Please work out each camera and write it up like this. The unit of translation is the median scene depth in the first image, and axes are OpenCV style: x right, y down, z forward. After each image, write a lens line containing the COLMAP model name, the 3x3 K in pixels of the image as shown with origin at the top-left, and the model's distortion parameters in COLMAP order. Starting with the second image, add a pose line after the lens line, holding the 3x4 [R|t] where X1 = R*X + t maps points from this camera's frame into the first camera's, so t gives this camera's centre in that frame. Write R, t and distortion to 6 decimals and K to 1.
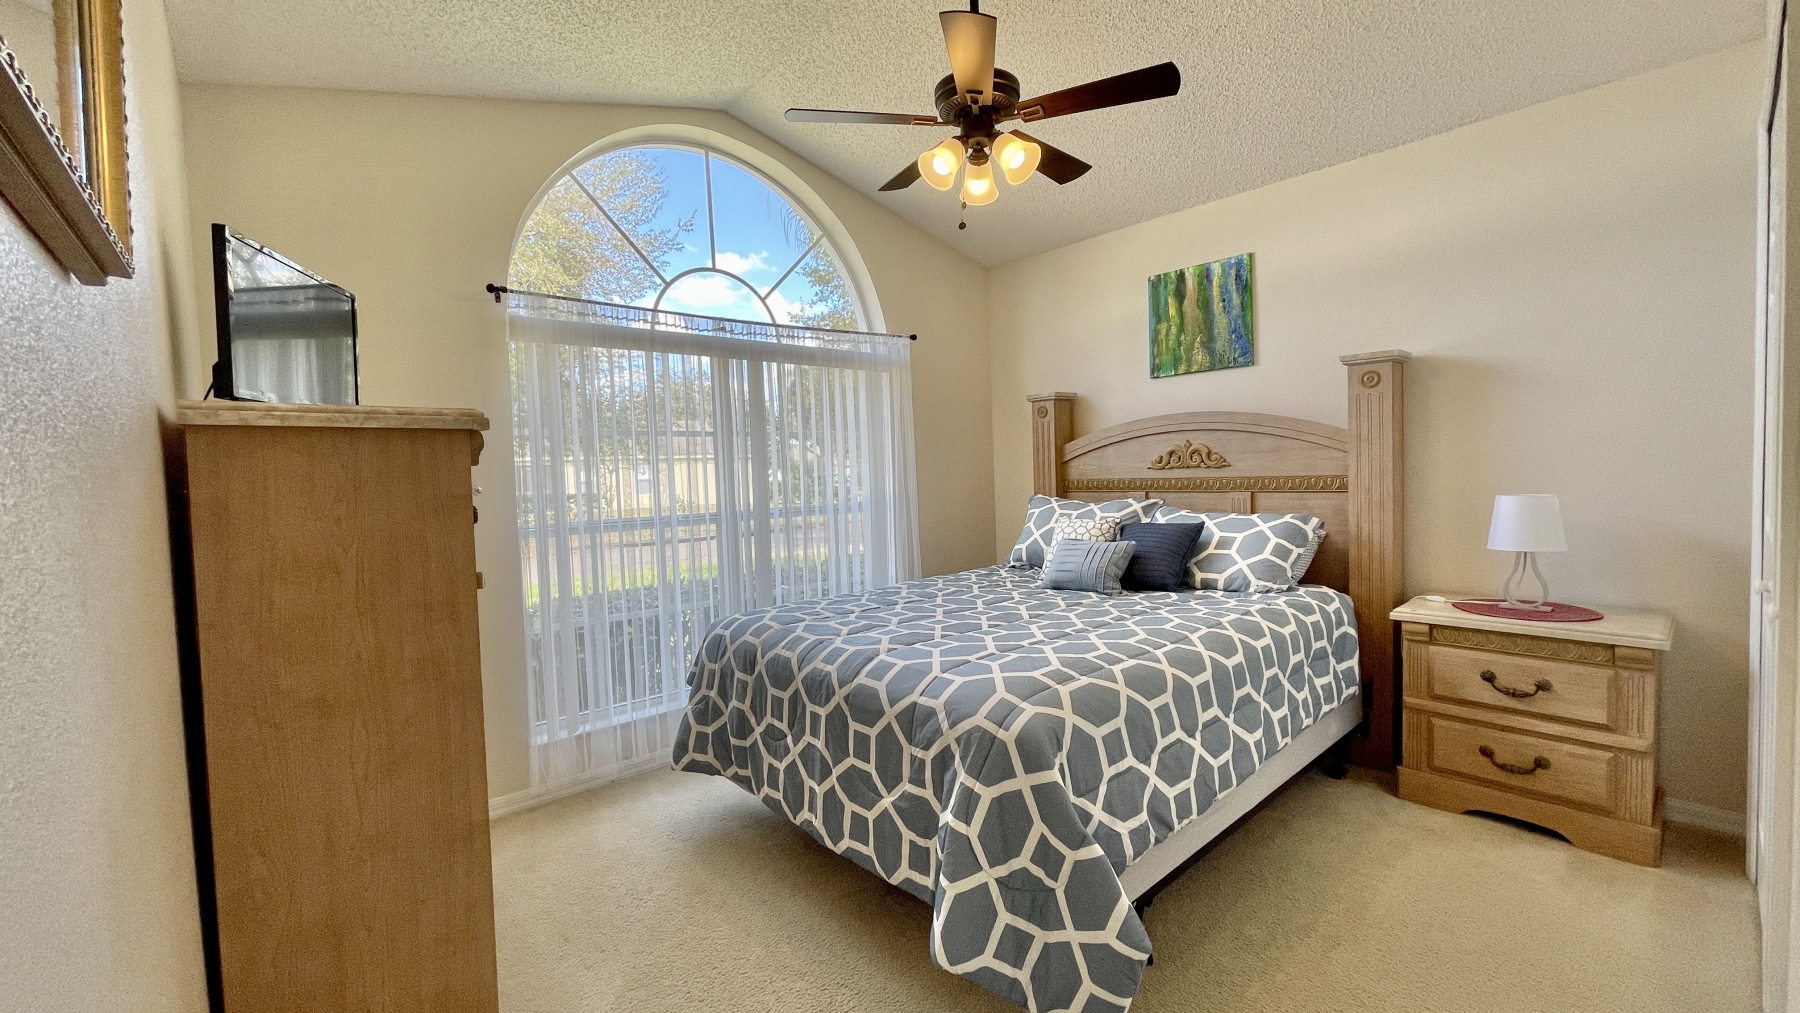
lens RADIAL K [[725.3, 0, 900.0], [0, 725.3, 506.5], [0, 0, 1]] dist [0.000206, 0.000192]
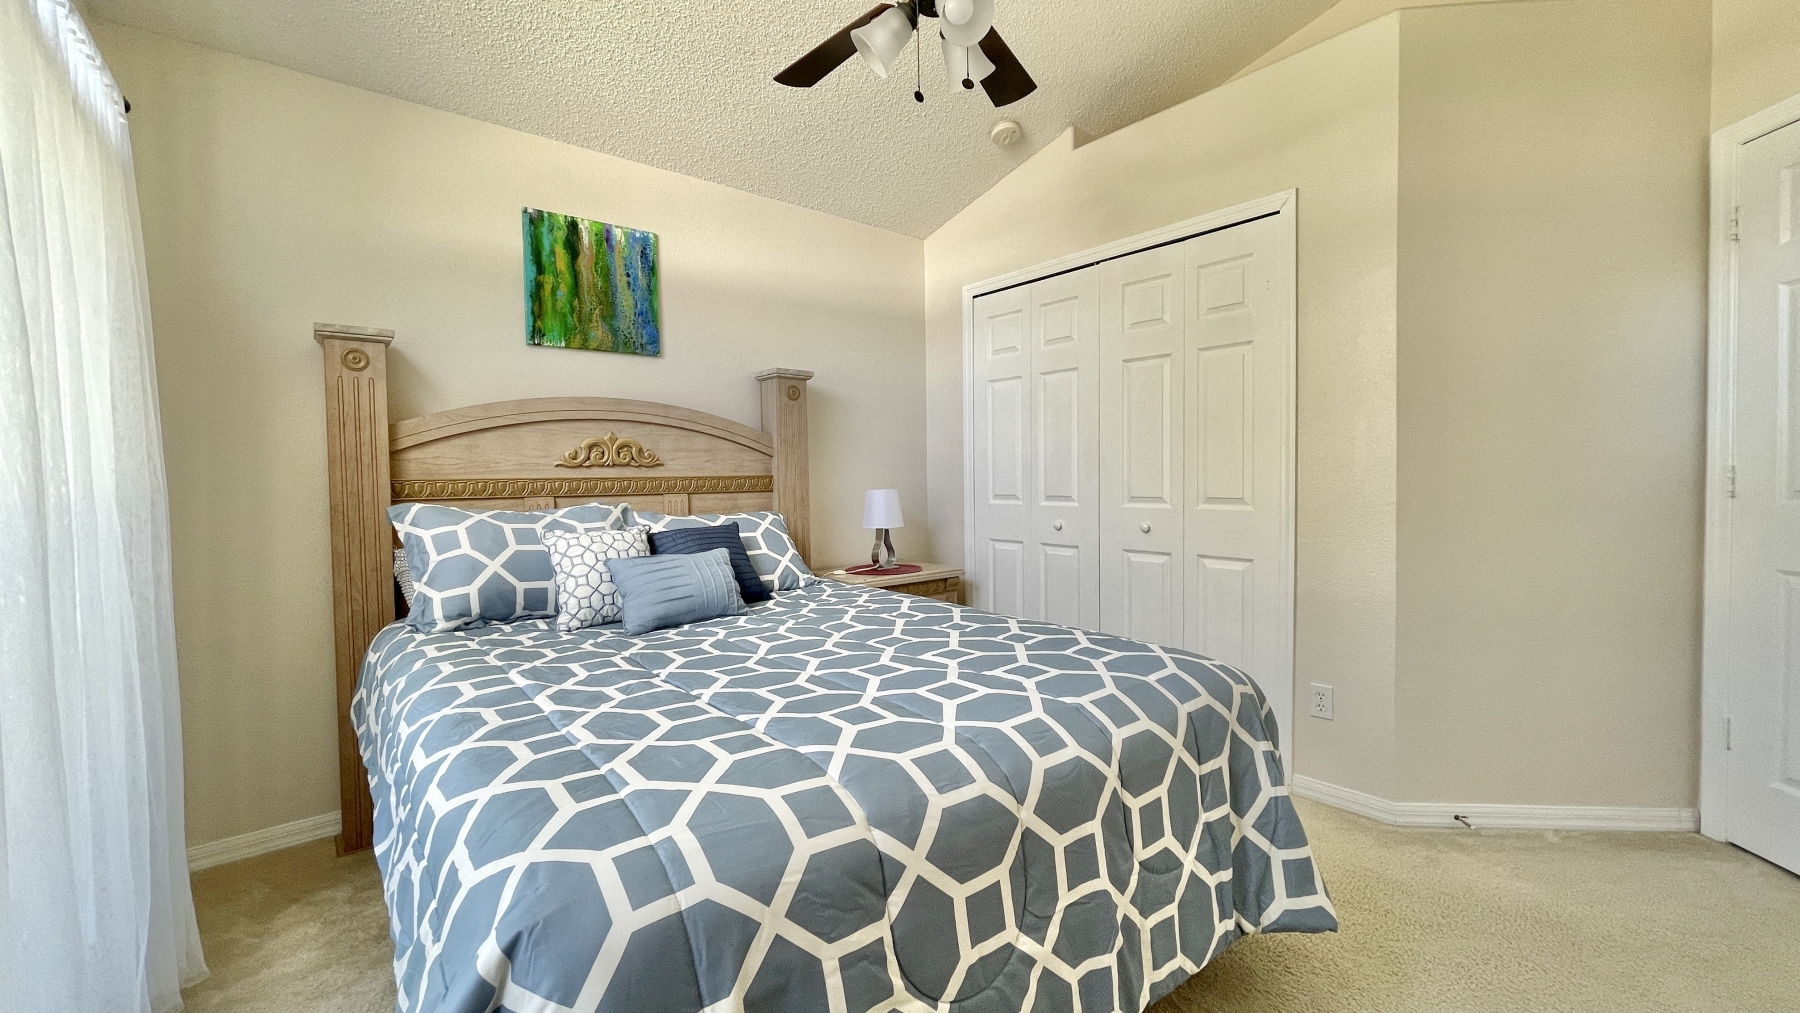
lens RADIAL K [[725.3, 0, 900.0], [0, 725.3, 506.5], [0, 0, 1]] dist [0.000206, 0.000192]
pose [[0.056741, -0.014940, 0.998277, -0.395554], [0.058098, 0.998243, 0.011637, 0.001316], [-0.996697, 0.057338, 0.057509, 0.624265]]
